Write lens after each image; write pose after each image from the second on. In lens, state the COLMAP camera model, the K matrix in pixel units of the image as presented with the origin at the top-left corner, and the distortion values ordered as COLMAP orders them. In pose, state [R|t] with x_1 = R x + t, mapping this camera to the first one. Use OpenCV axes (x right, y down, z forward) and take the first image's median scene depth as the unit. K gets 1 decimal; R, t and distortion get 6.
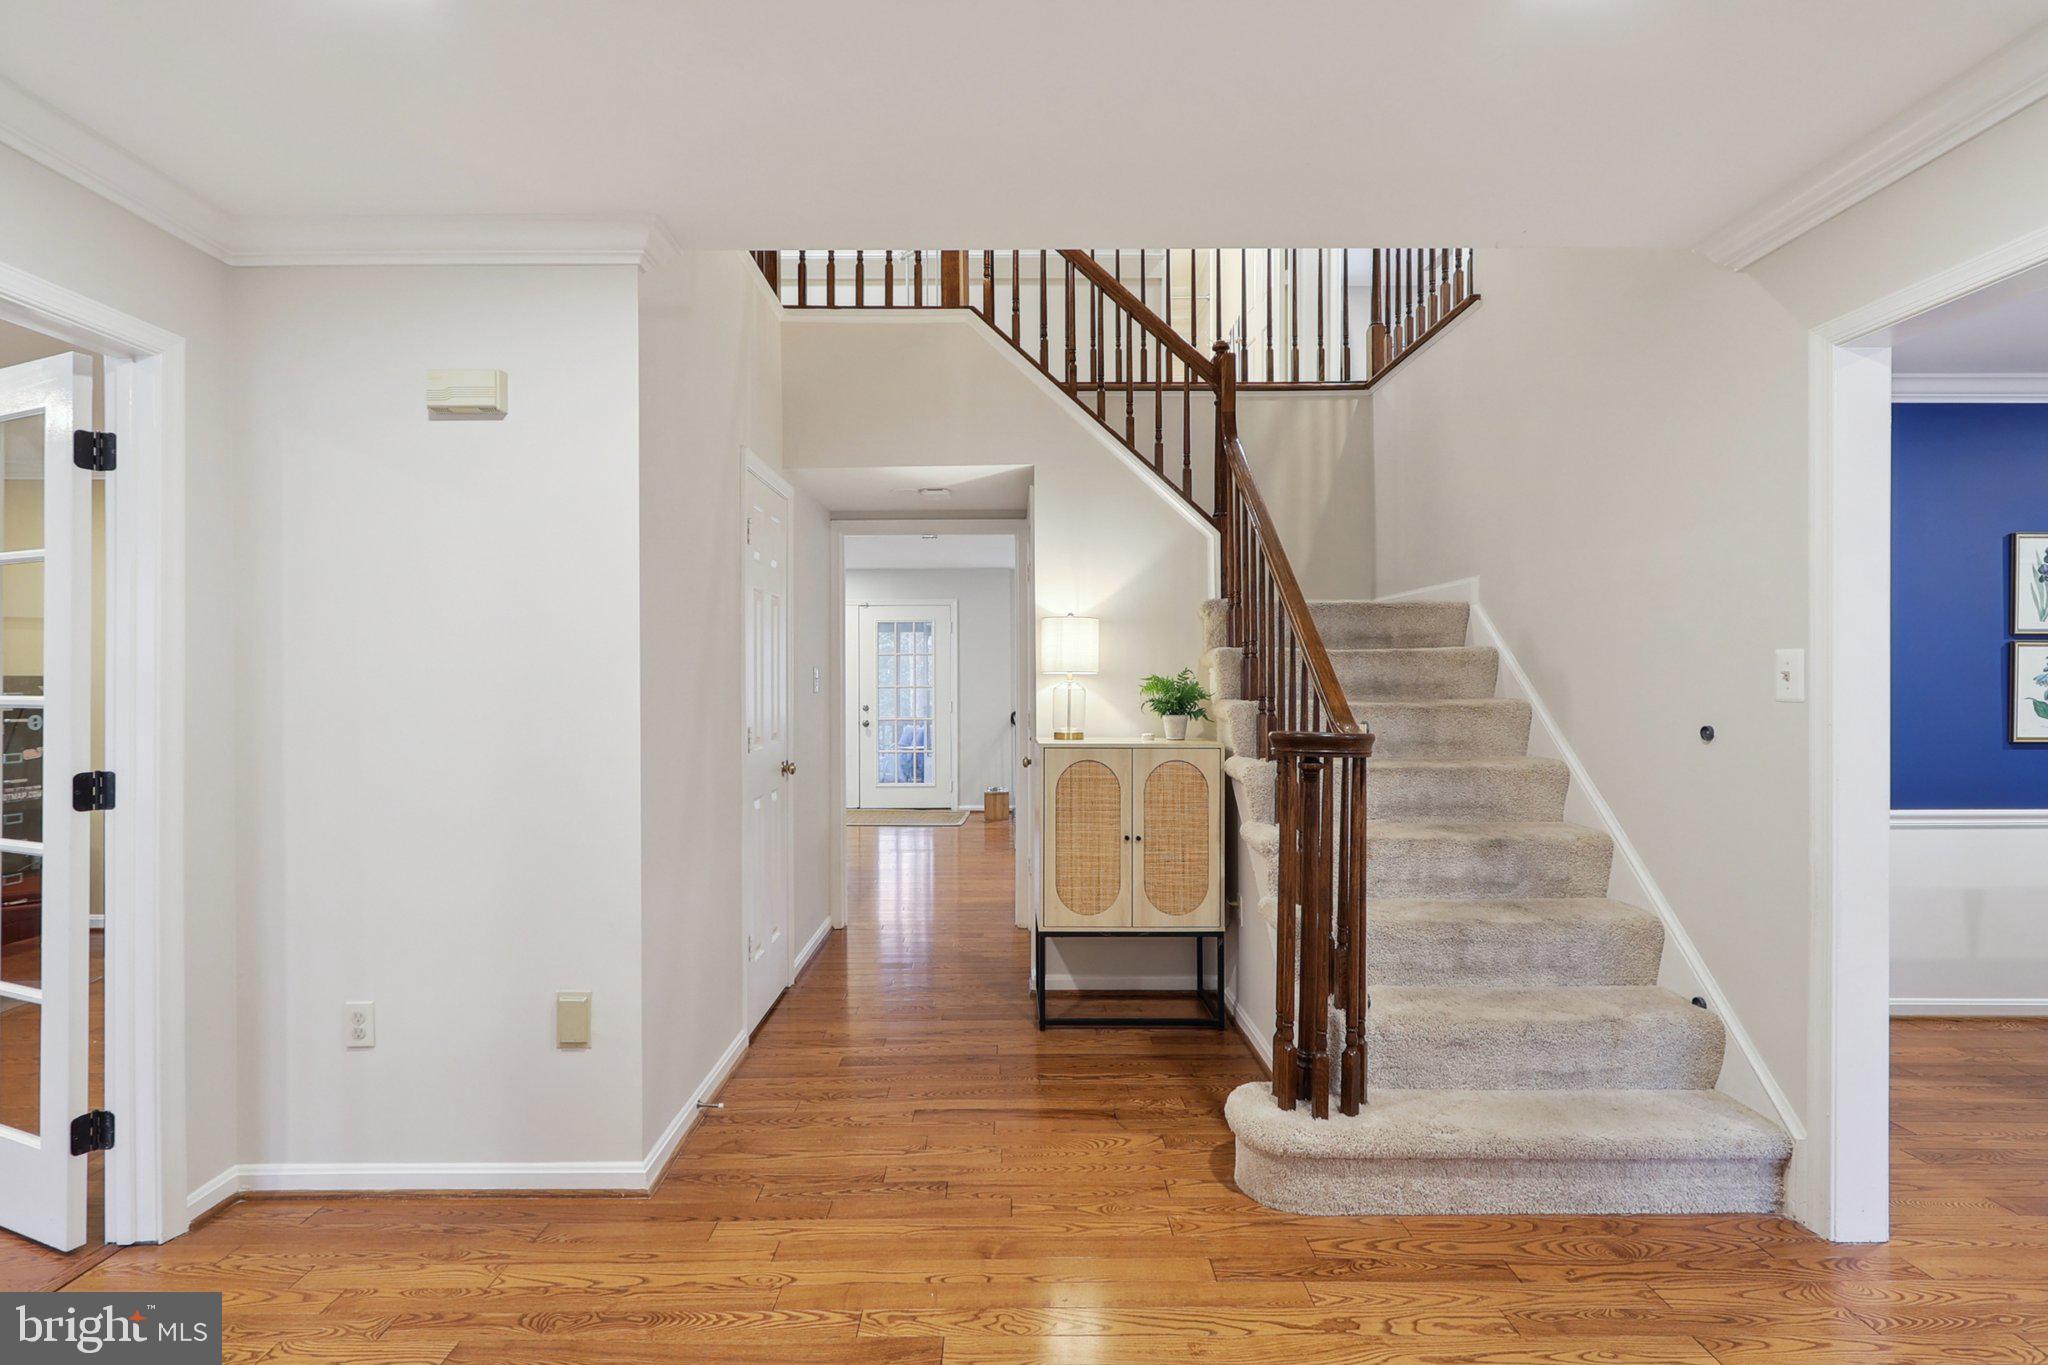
lens RADIAL K [[963.3, 0, 1012.7], [0, 963.3, 675.4], [0, 0, 1]] dist [0.002471, -0.000071]
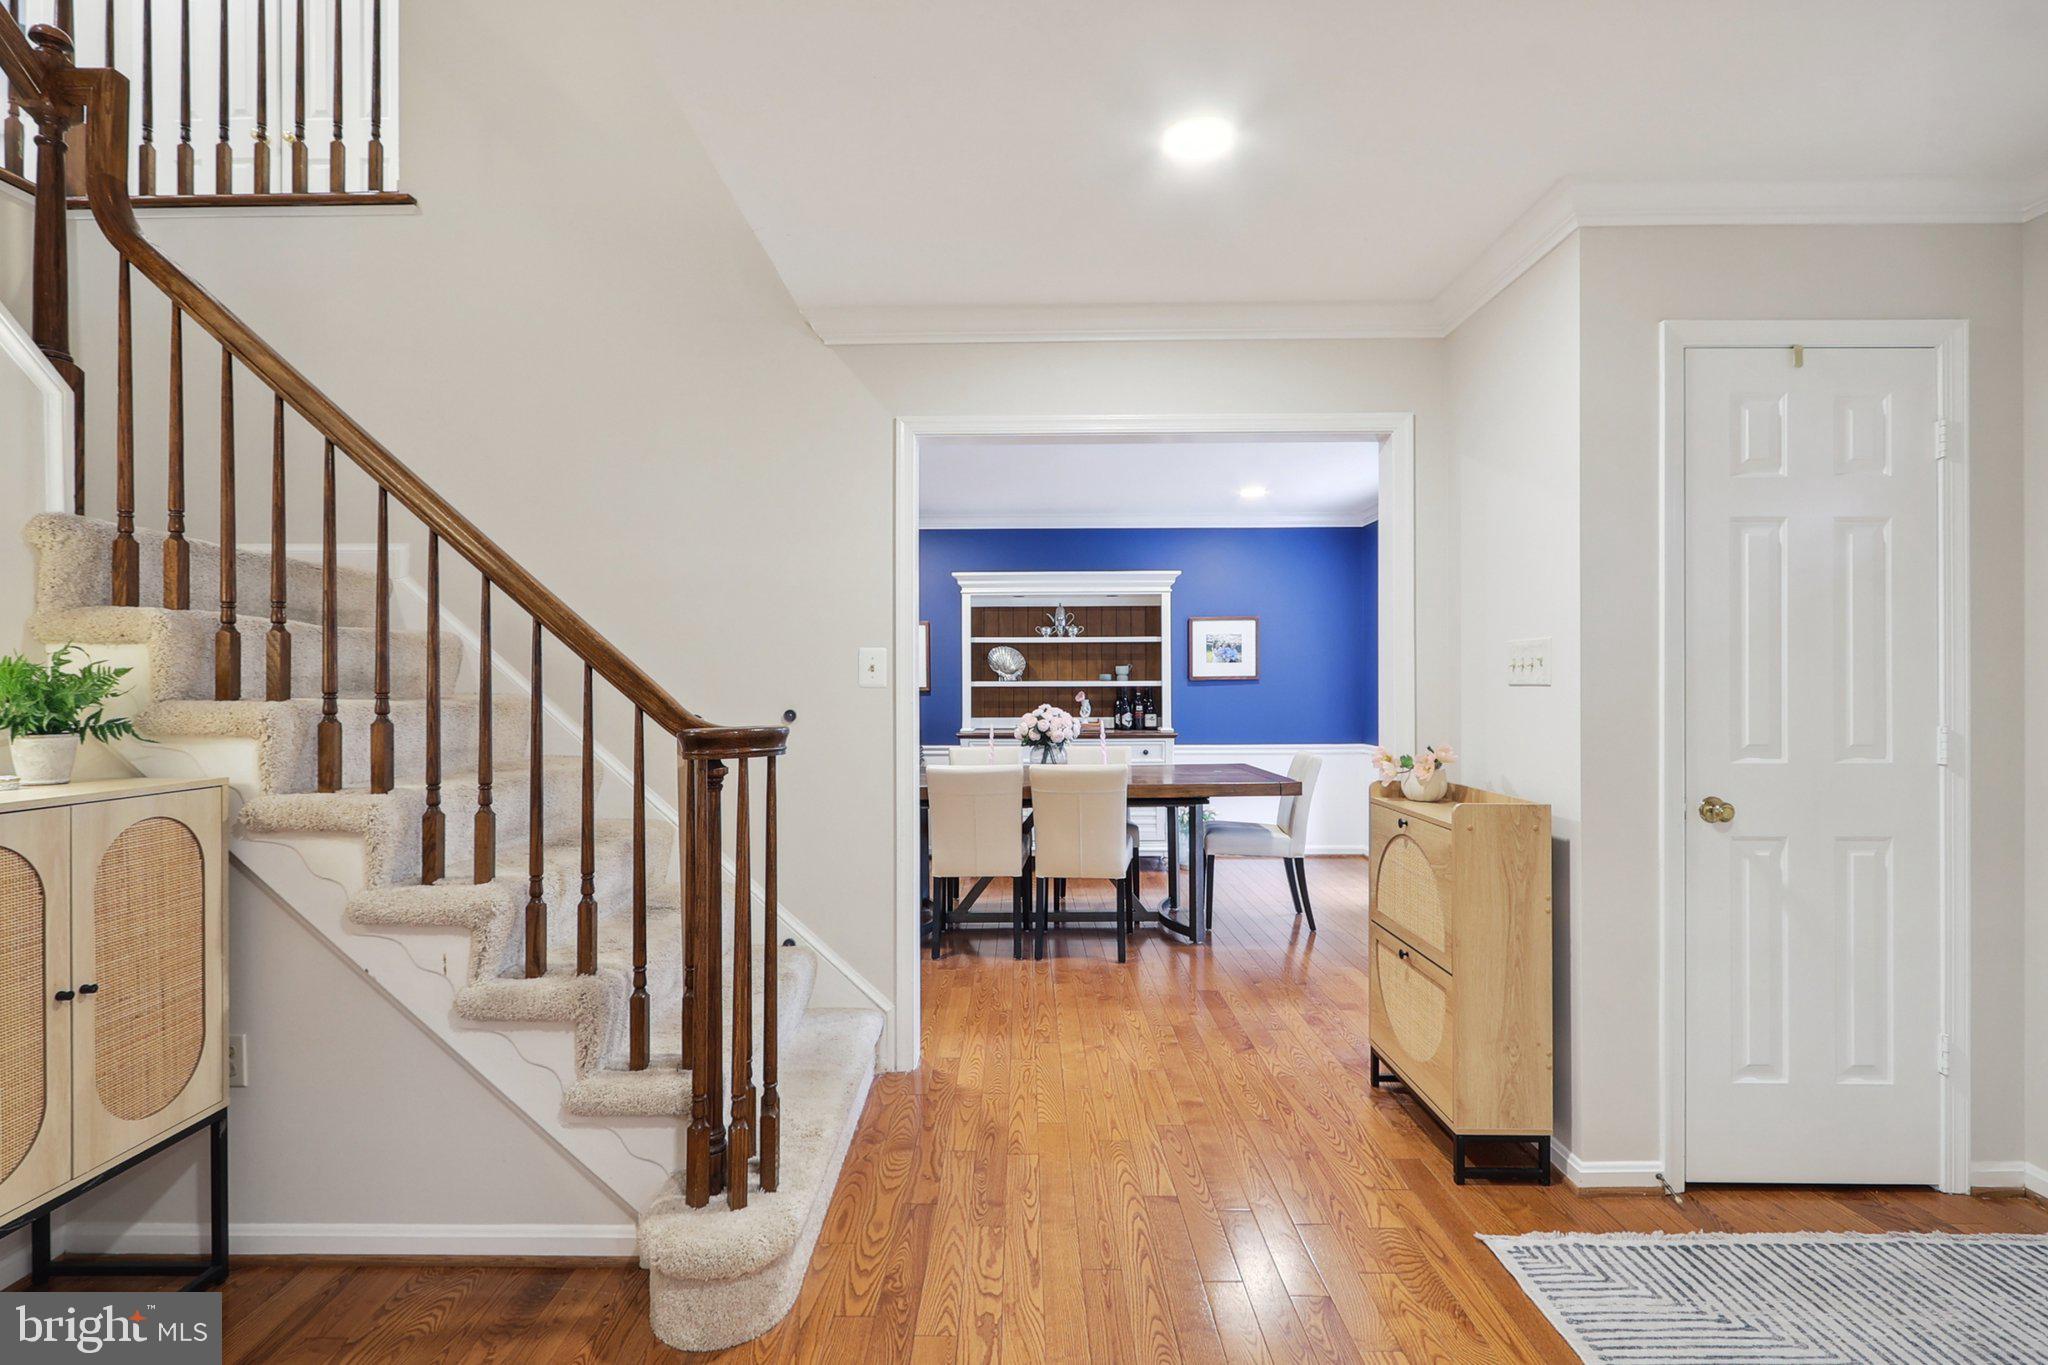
lens RADIAL K [[939.6, 0, 997.2], [0, 939.6, 680.9], [0, 0, 1]] dist [-0.000655, -0.000348]
pose [[0.038142, -0.001163, 0.999272, -0.325086], [-0.006296, 0.999979, 0.001404, 0.010251], [-0.999253, -0.006345, 0.038133, 0.523851]]
